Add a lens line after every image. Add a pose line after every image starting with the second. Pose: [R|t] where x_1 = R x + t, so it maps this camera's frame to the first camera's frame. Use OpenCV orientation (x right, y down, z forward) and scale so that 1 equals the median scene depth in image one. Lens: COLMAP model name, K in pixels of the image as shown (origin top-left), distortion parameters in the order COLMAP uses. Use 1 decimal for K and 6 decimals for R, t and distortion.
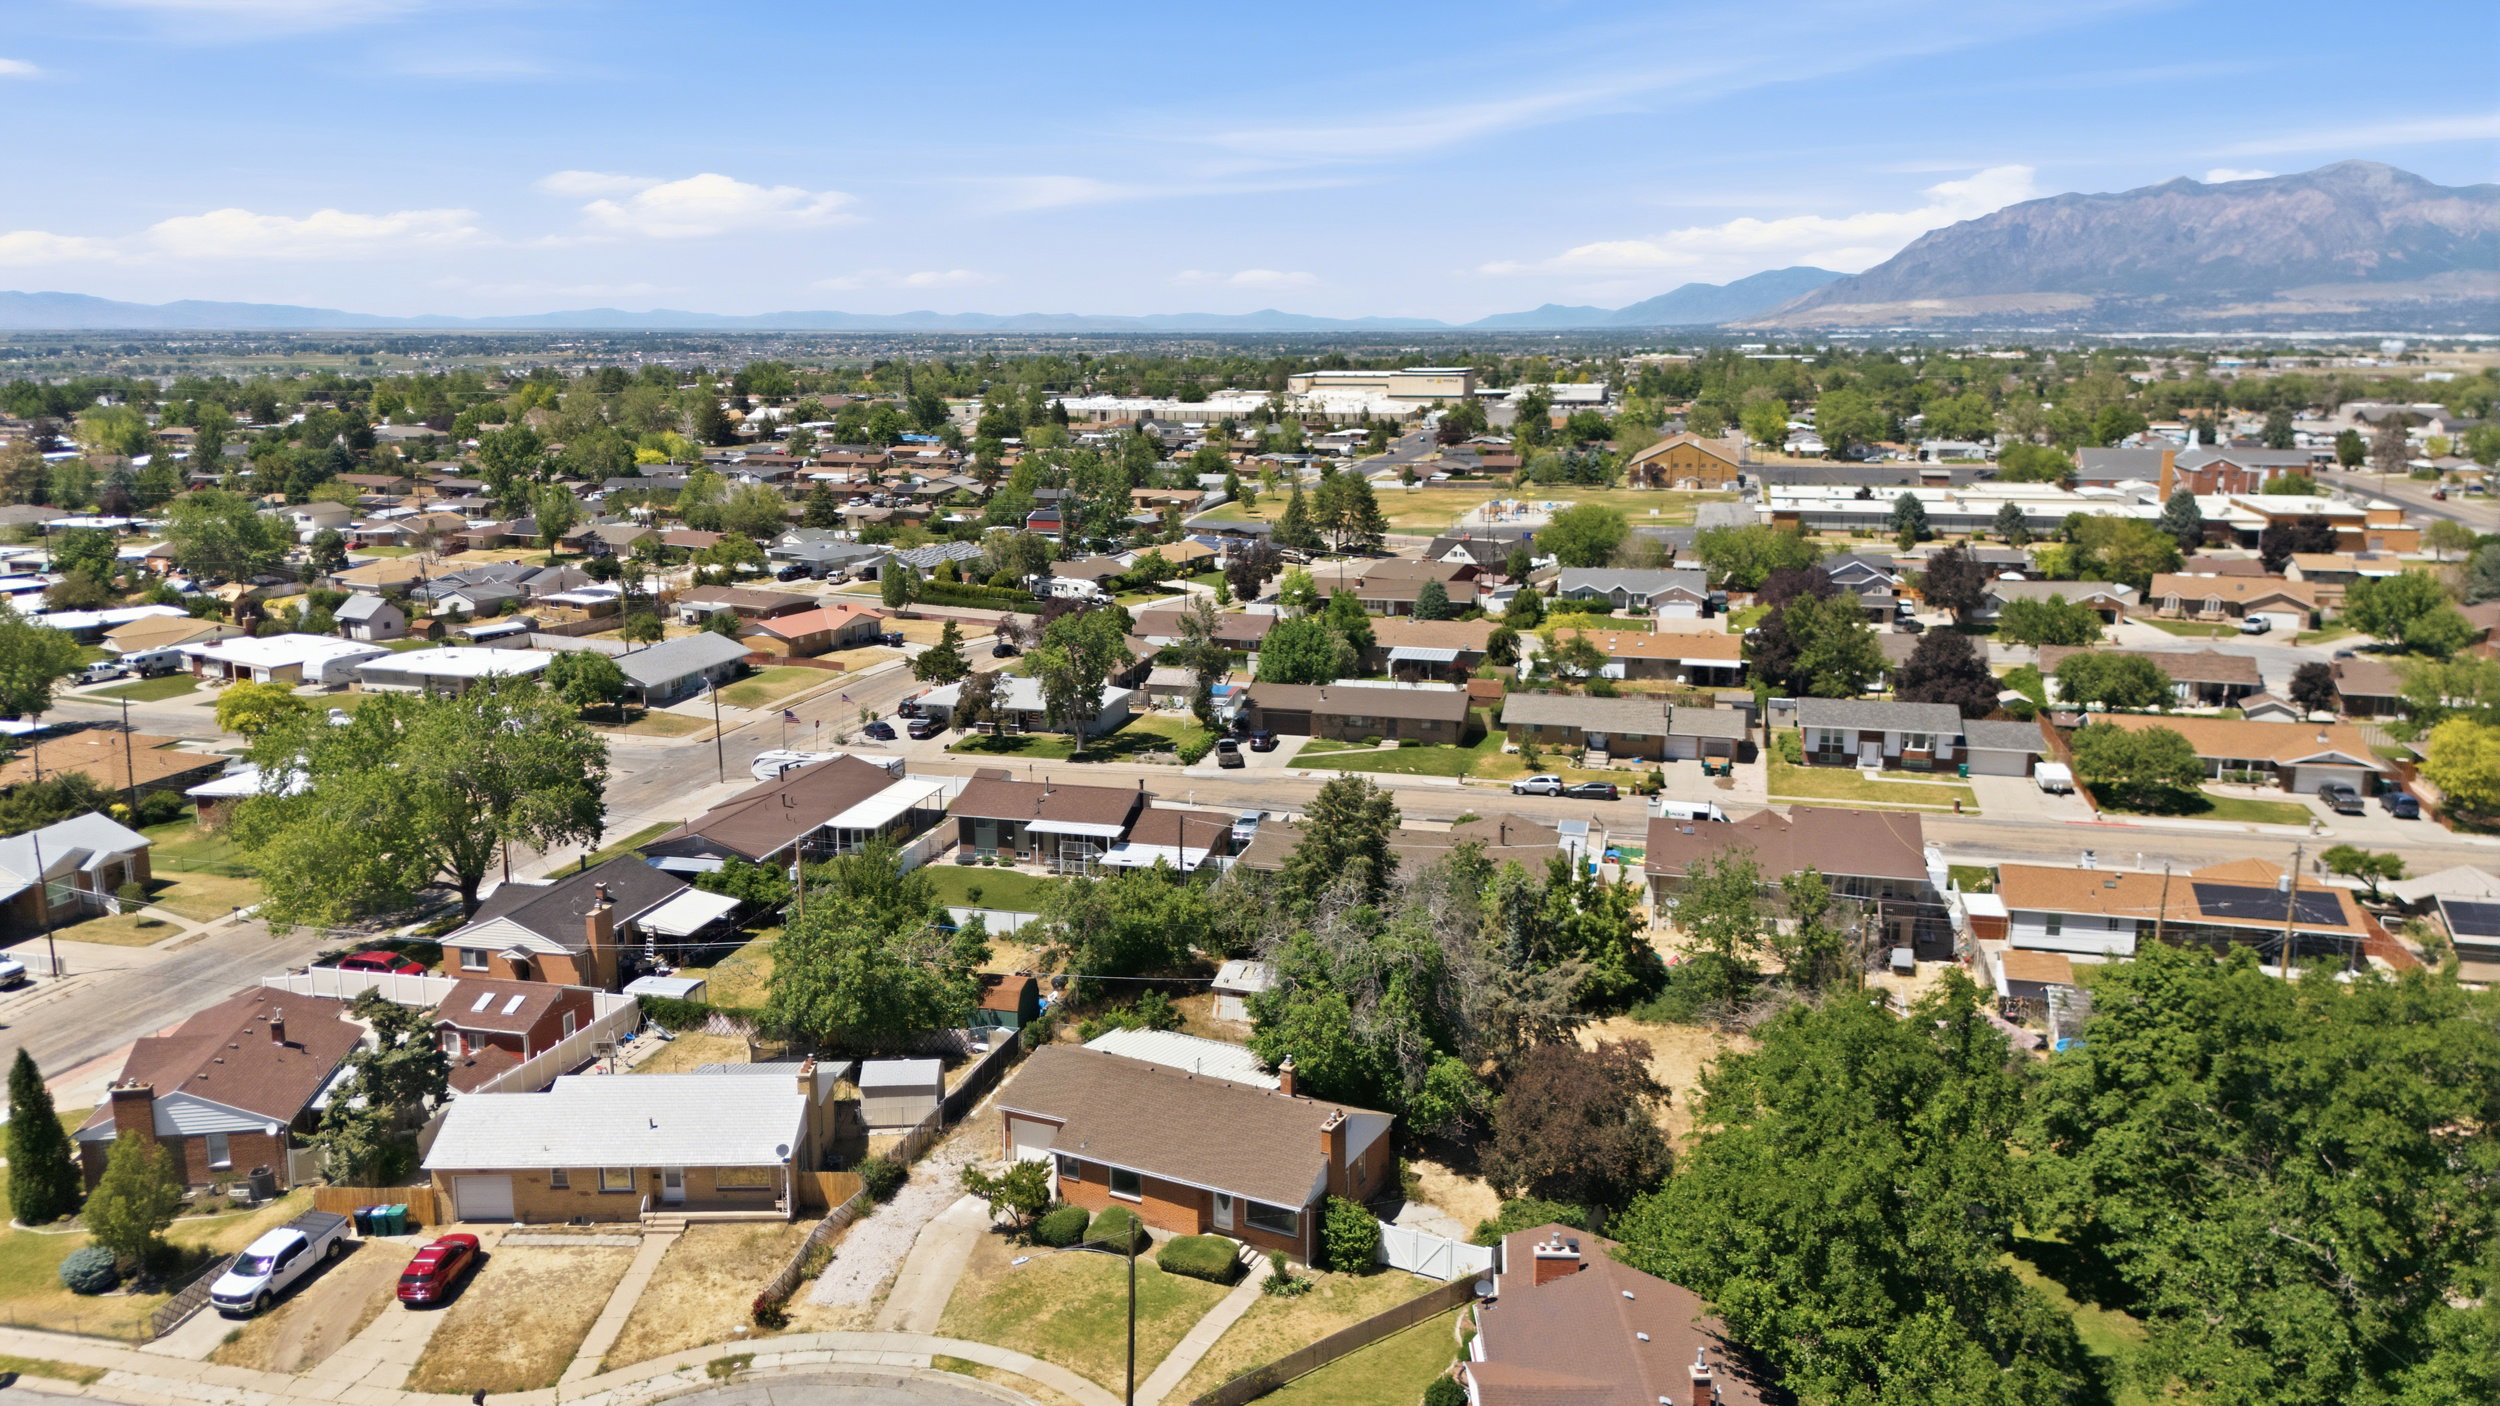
lens RADIAL K [[1836.4, 0, 1259.1], [0, 1836.4, 703.7], [0, 0, 1]] dist [0.053684, -0.019544]
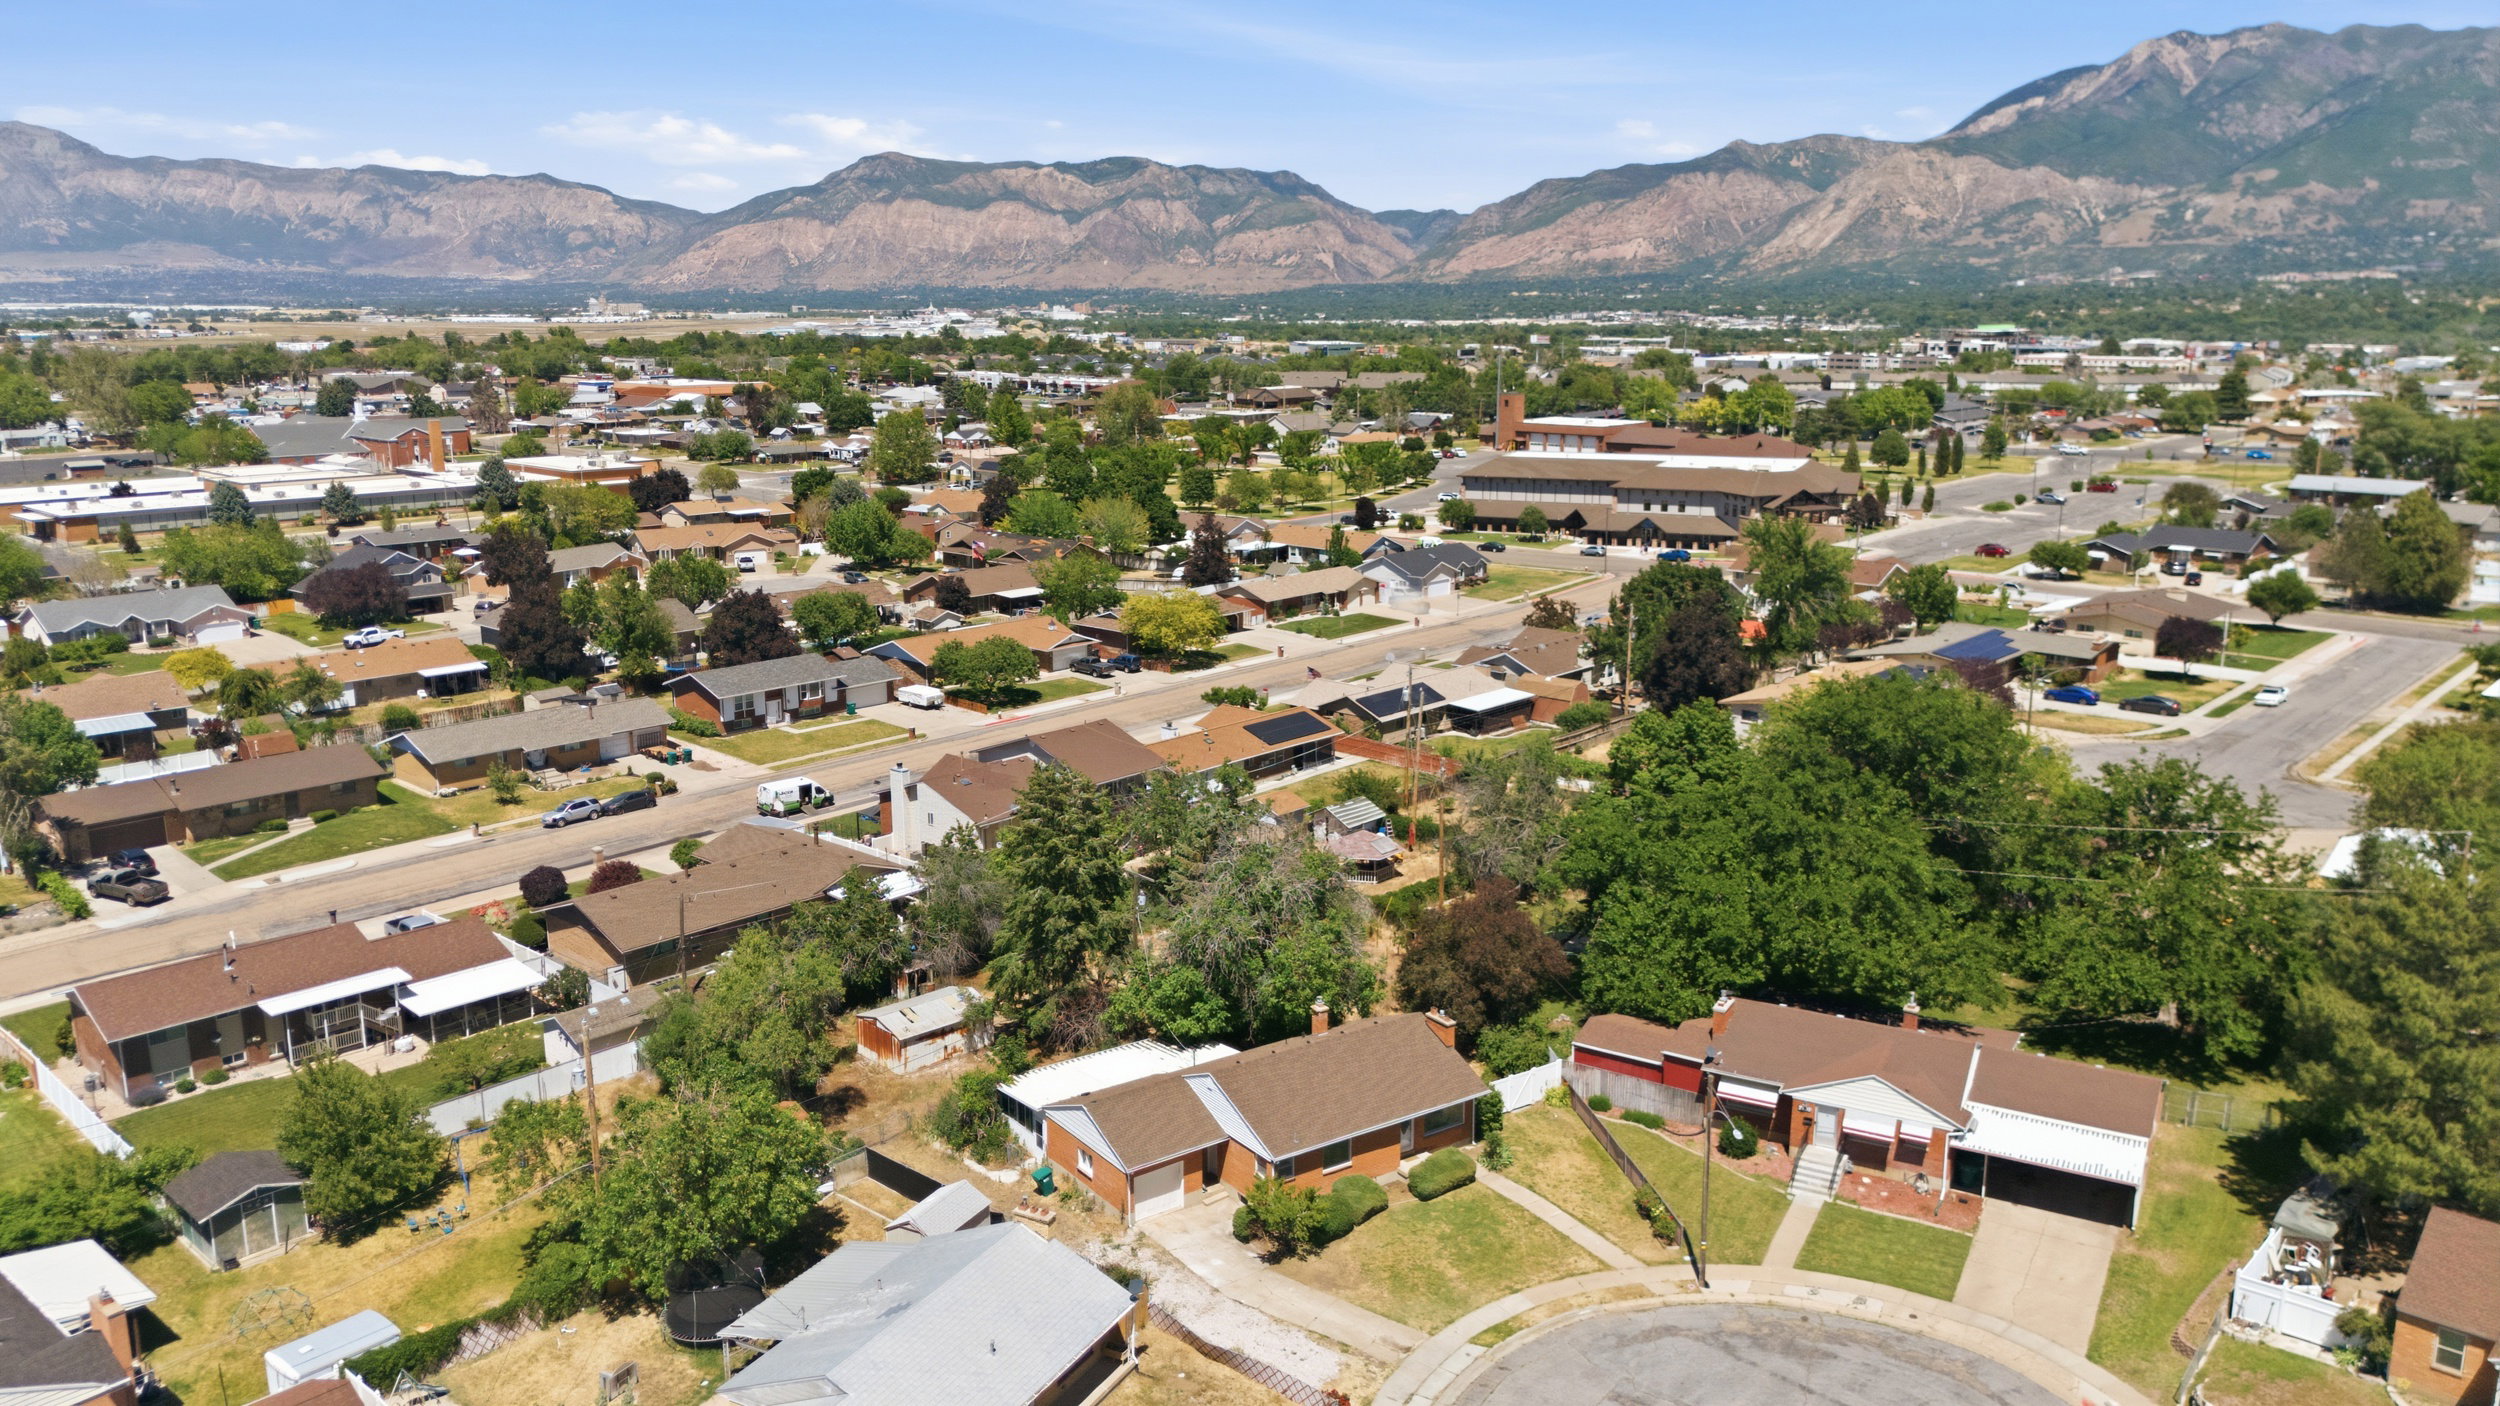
lens RADIAL K [[1836.4, 0, 1259.8], [0, 1836.4, 710.3], [0, 0, 1]] dist [0.053684, -0.019544]
pose [[0.471835, -0.197672, 0.859243, -0.544453], [0.181844, 0.975409, 0.124541, -0.066668], [-0.862731, 0.097486, 0.496177, 0.304603]]
